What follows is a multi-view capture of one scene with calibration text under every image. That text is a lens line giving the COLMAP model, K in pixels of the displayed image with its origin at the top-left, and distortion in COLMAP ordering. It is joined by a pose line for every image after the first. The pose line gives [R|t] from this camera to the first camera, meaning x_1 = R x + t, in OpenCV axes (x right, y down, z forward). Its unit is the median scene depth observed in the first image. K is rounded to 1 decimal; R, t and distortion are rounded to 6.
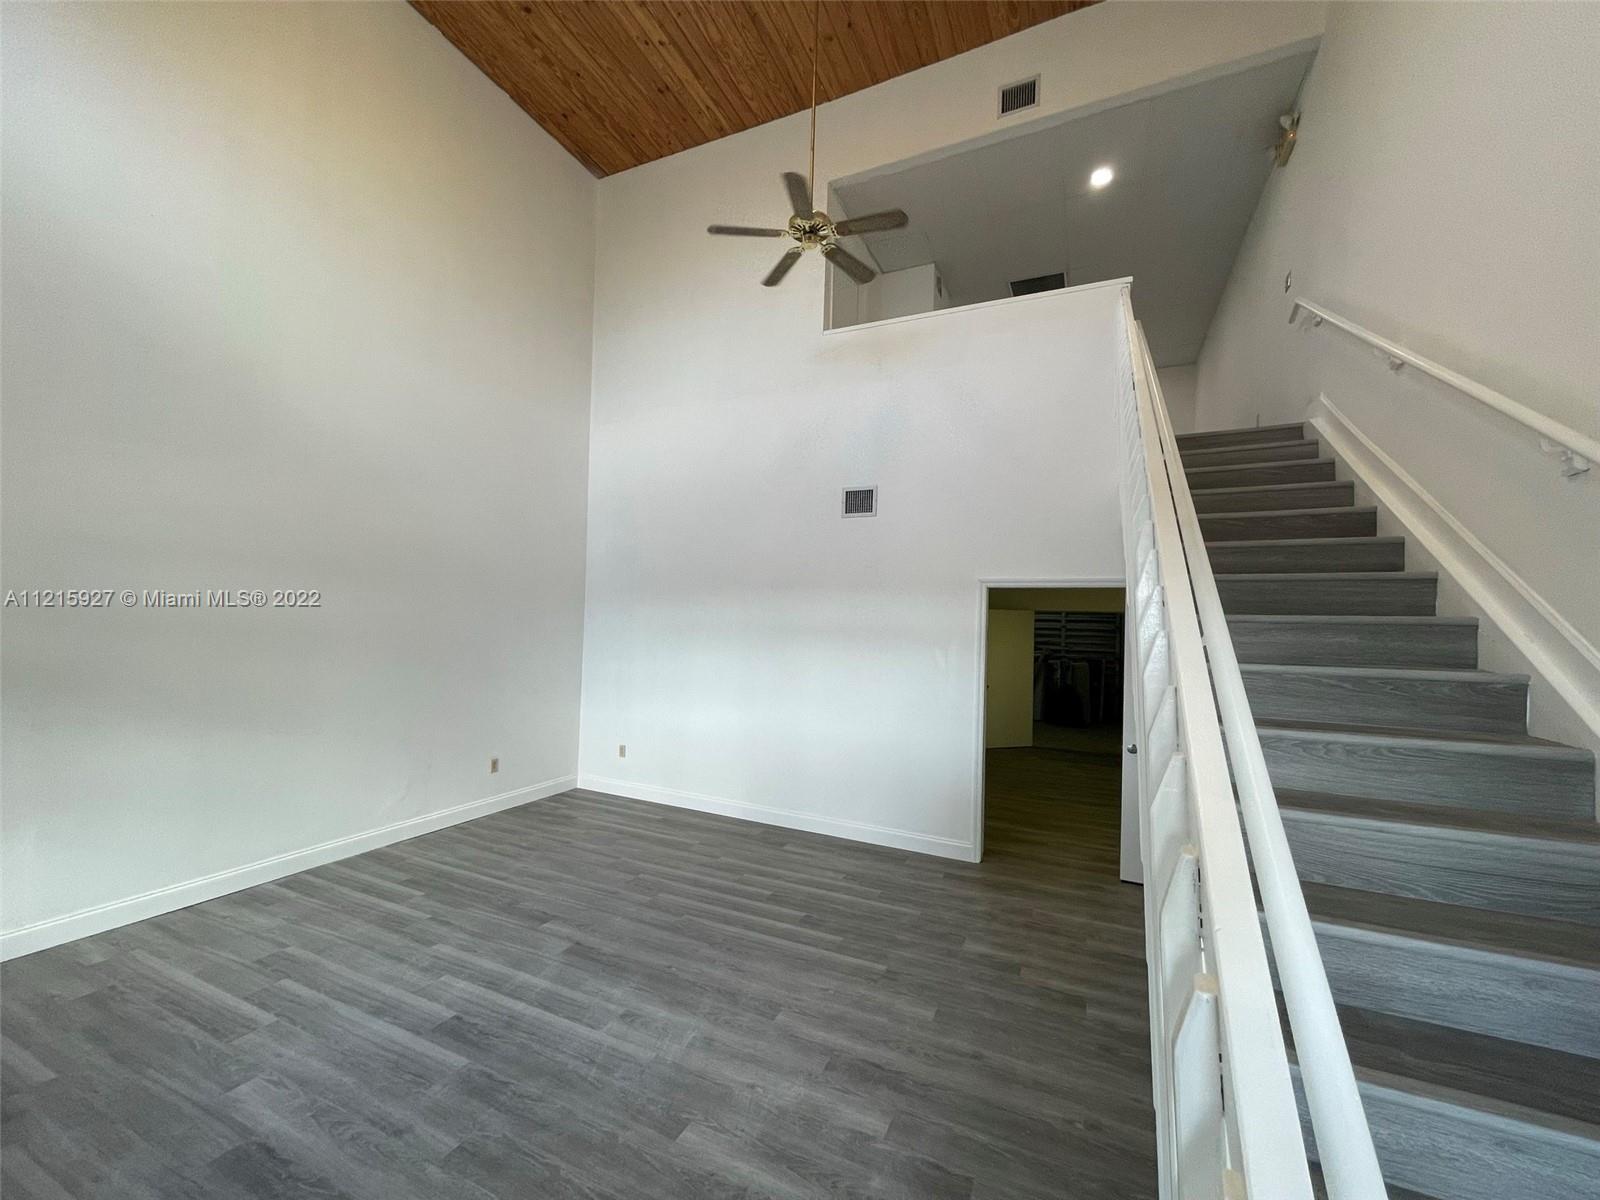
lens RADIAL K [[644.5, 0, 802.4], [0, 644.5, 605.8], [0, 0, 1]] dist [-0.000188, 0.000051]
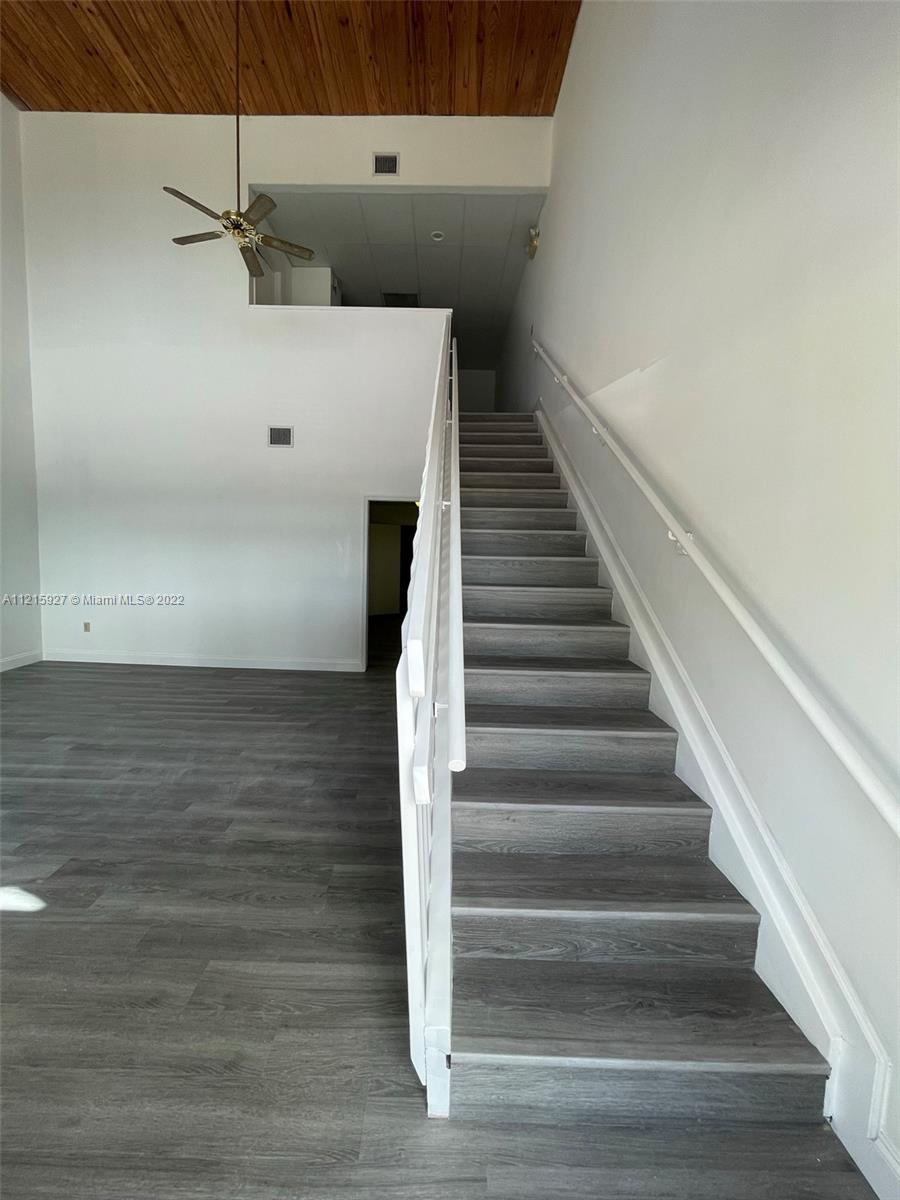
lens RADIAL K [[483.4, 0, 443.4], [0, 483.4, 599.1], [0, 0, 1]] dist [-0.000188, 0.000051]
pose [[0.912901, -0.040991, 0.406118, -0.043091], [-0.013268, 0.991439, 0.129895, 0.068007], [-0.407966, -0.123970, 0.904542, -0.217015]]
